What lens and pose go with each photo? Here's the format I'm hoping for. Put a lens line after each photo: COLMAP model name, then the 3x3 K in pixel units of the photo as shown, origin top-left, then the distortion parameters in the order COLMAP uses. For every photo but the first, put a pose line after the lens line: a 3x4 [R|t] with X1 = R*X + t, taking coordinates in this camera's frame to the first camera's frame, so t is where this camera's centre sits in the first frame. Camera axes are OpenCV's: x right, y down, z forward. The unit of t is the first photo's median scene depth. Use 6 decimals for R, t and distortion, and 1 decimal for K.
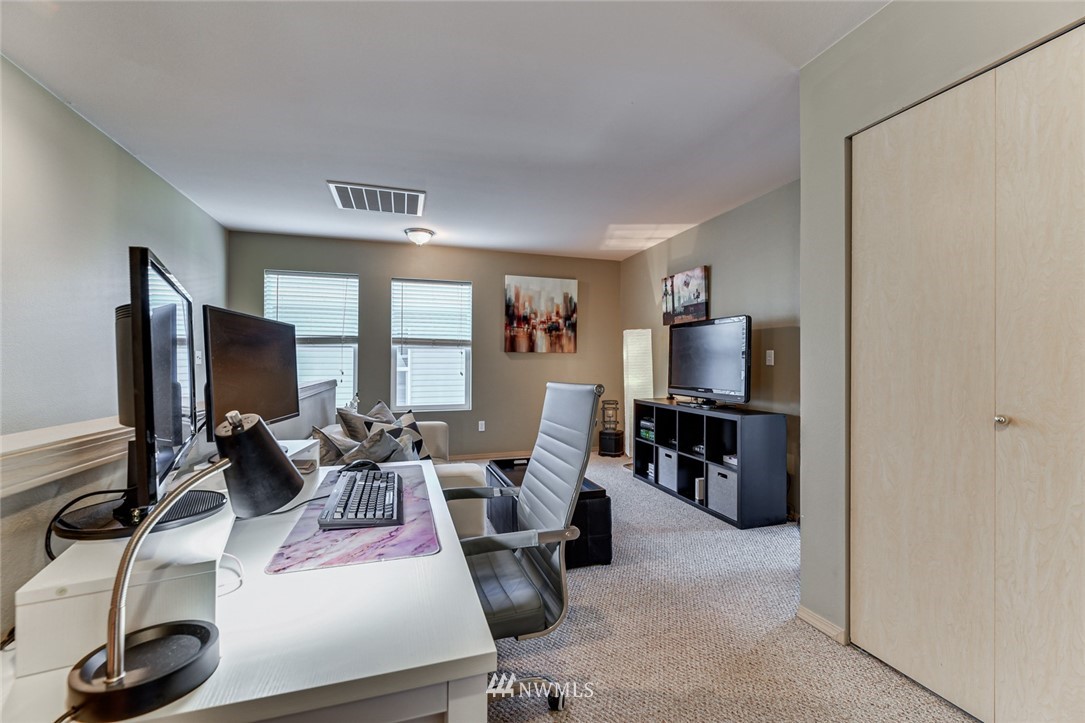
lens RADIAL K [[444.2, 0, 545.9], [0, 444.2, 358.7], [0, 0, 1]] dist [0.010582, -0.000093]
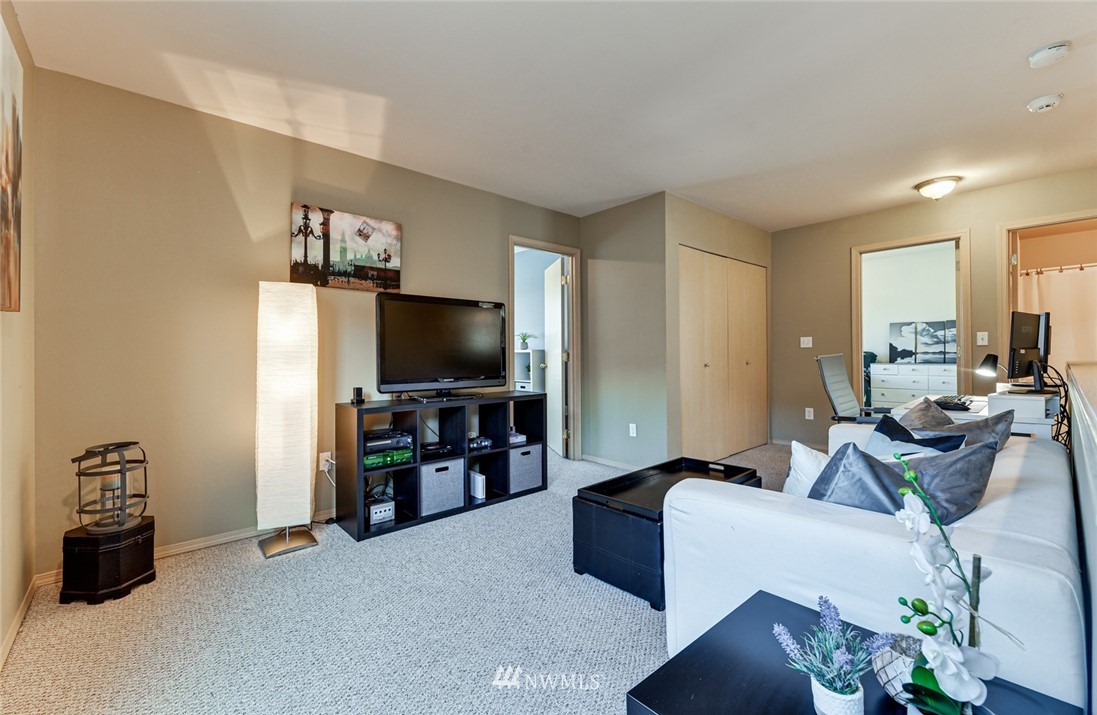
lens RADIAL K [[460.7, 0, 548.5], [0, 460.7, 357.5], [0, 0, 1]] dist [0.003141, 0.000123]
pose [[-0.418599, 0.001873, 0.908169, -0.451291], [0.004779, 0.999989, 0.000140, 0.024729], [-0.908159, 0.004399, -0.418603, 1.021751]]
